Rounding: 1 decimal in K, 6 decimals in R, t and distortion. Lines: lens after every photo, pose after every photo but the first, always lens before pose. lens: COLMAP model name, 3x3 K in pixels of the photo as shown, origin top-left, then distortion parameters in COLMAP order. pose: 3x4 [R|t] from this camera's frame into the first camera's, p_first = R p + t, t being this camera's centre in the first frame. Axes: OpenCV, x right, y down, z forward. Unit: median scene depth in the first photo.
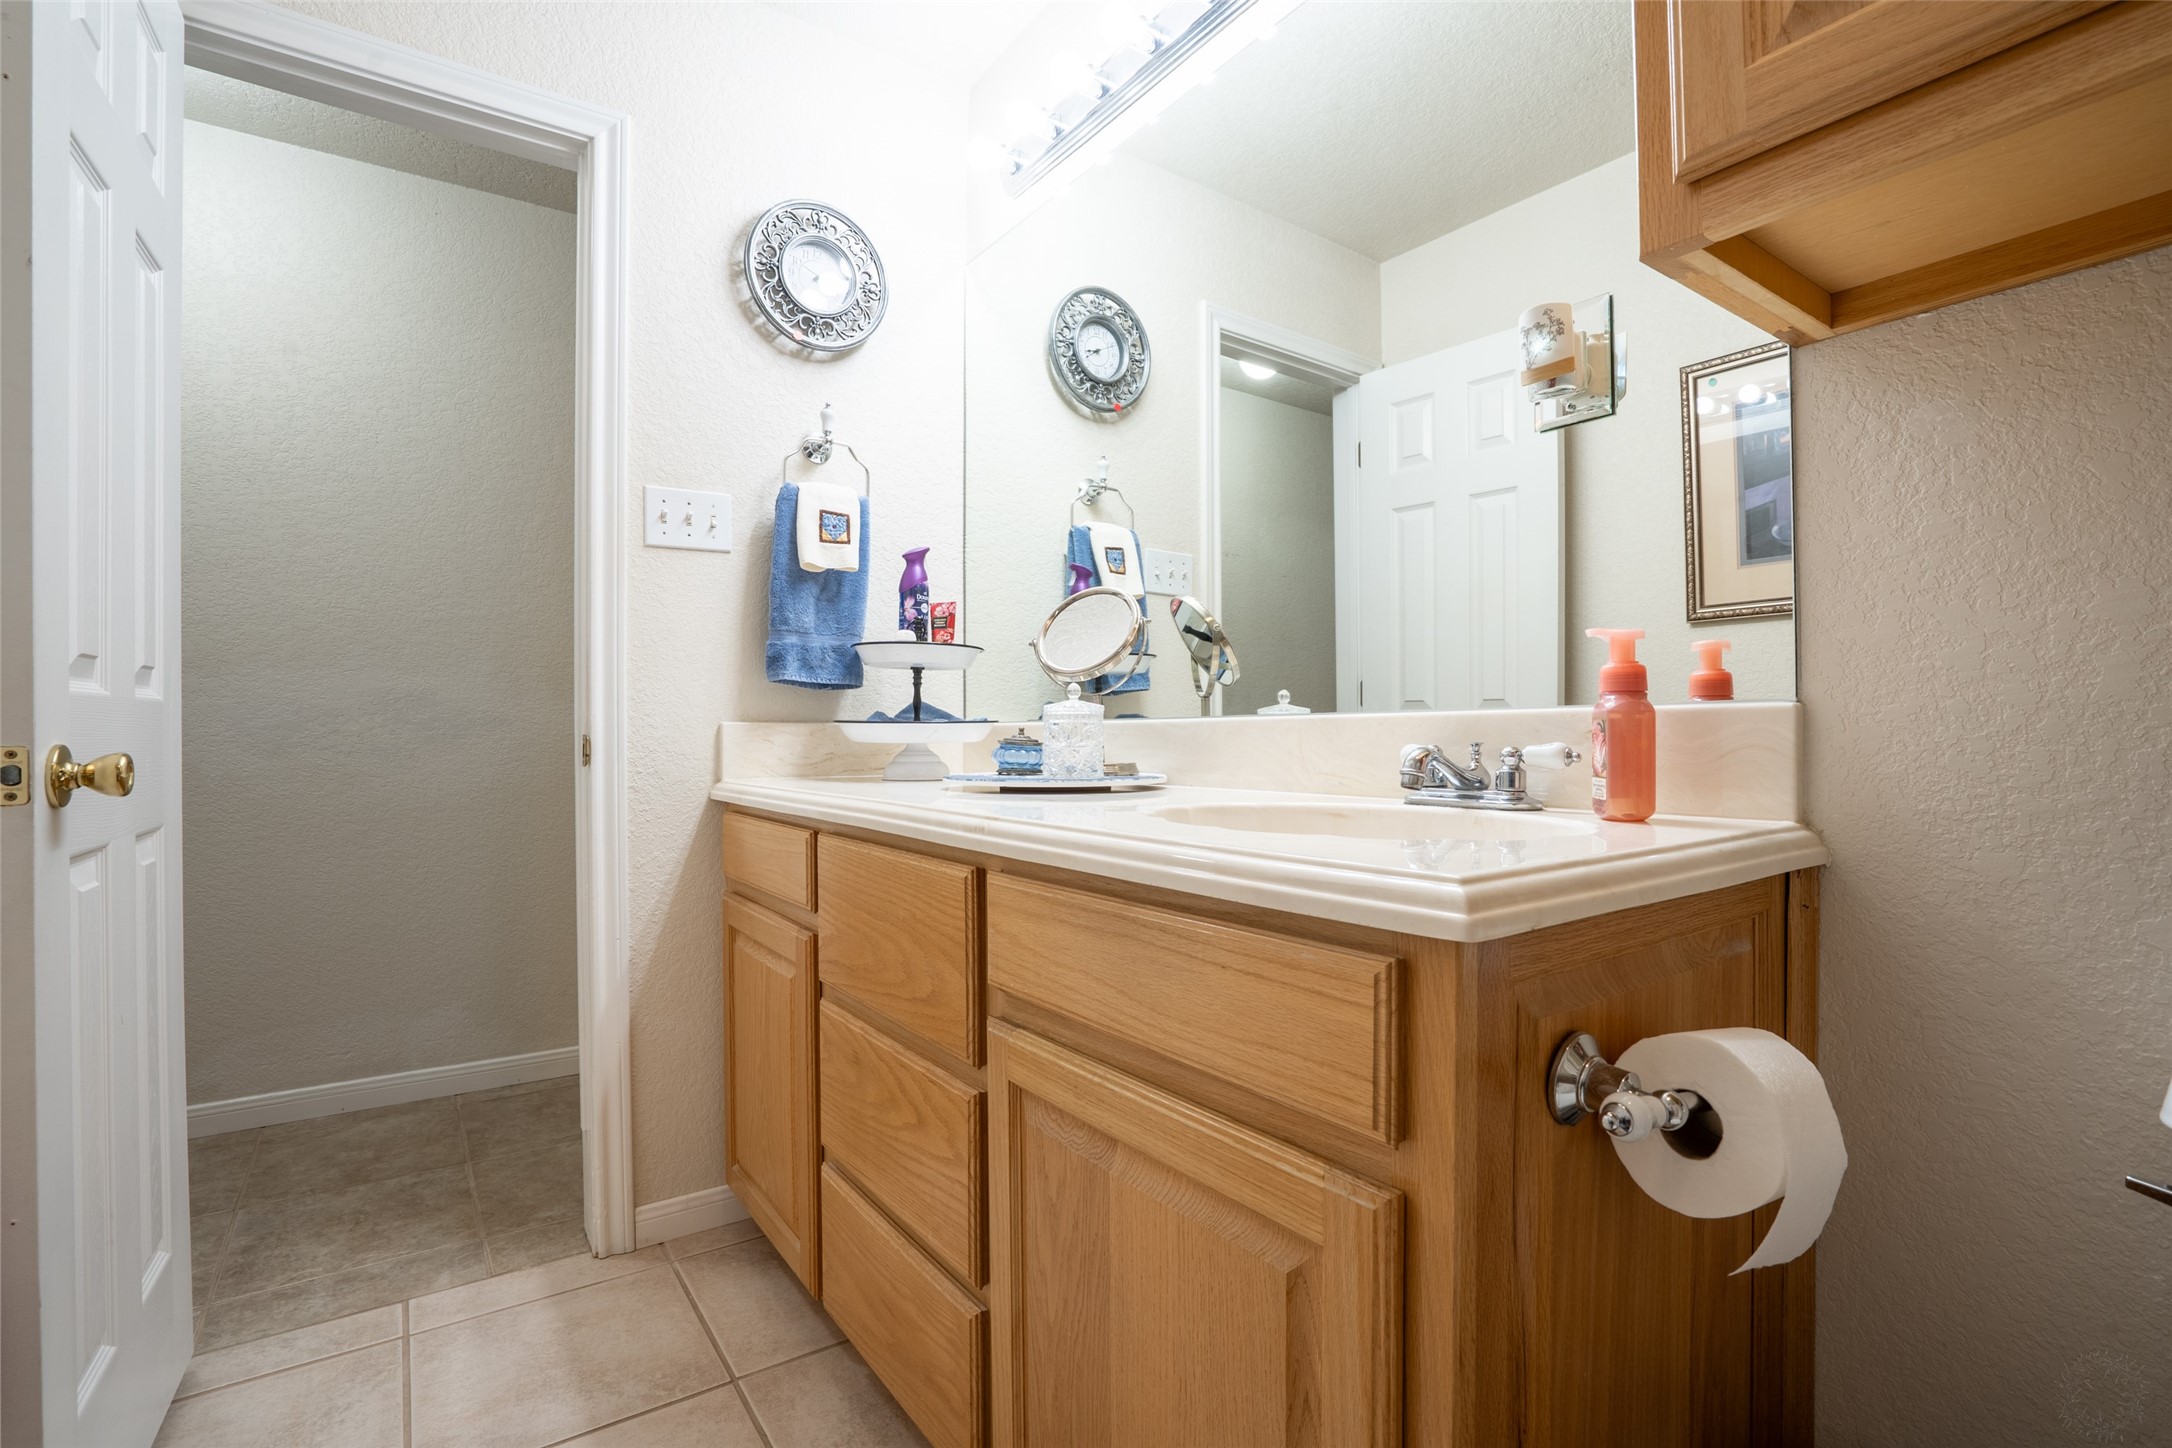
lens RADIAL K [[1005.8, 0, 1086.8], [0, 1005.8, 728.8], [0, 0, 1]] dist [-0.070306, 0.027244]
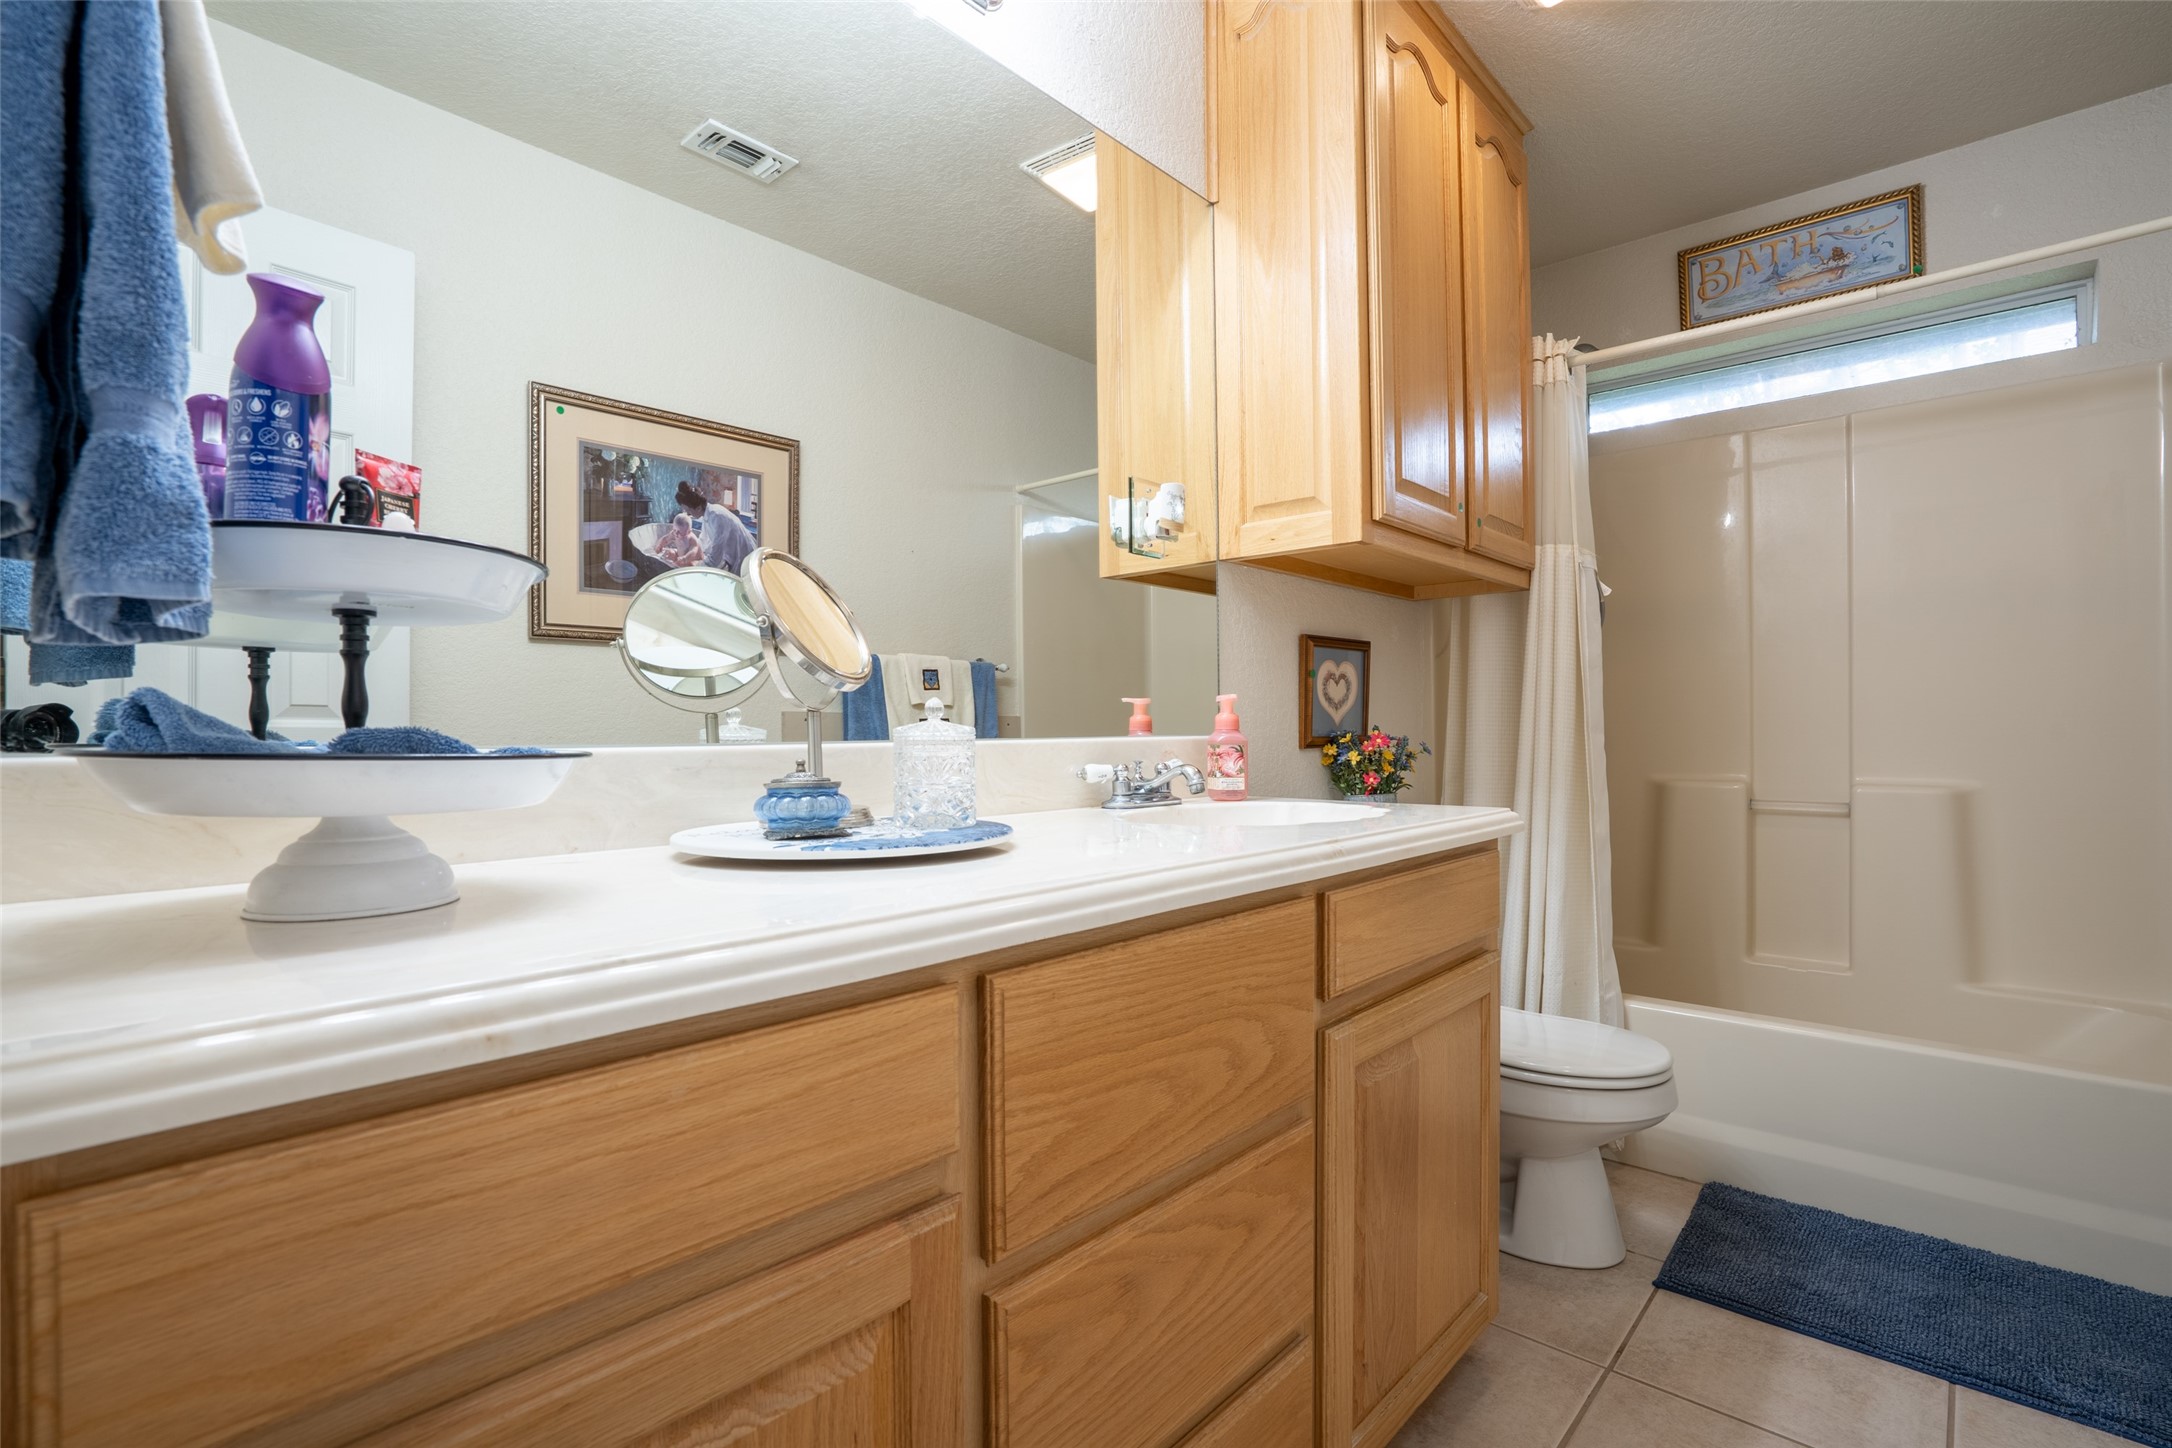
lens RADIAL K [[1005.8, 0, 1086.8], [0, 1005.8, 728.8], [0, 0, 1]] dist [-0.070306, 0.027244]
pose [[-0.221316, 0.003735, 0.975195, -0.704092], [0.000498, 0.999993, -0.003717, -0.017736], [-0.975202, -0.000337, -0.221316, 0.975916]]
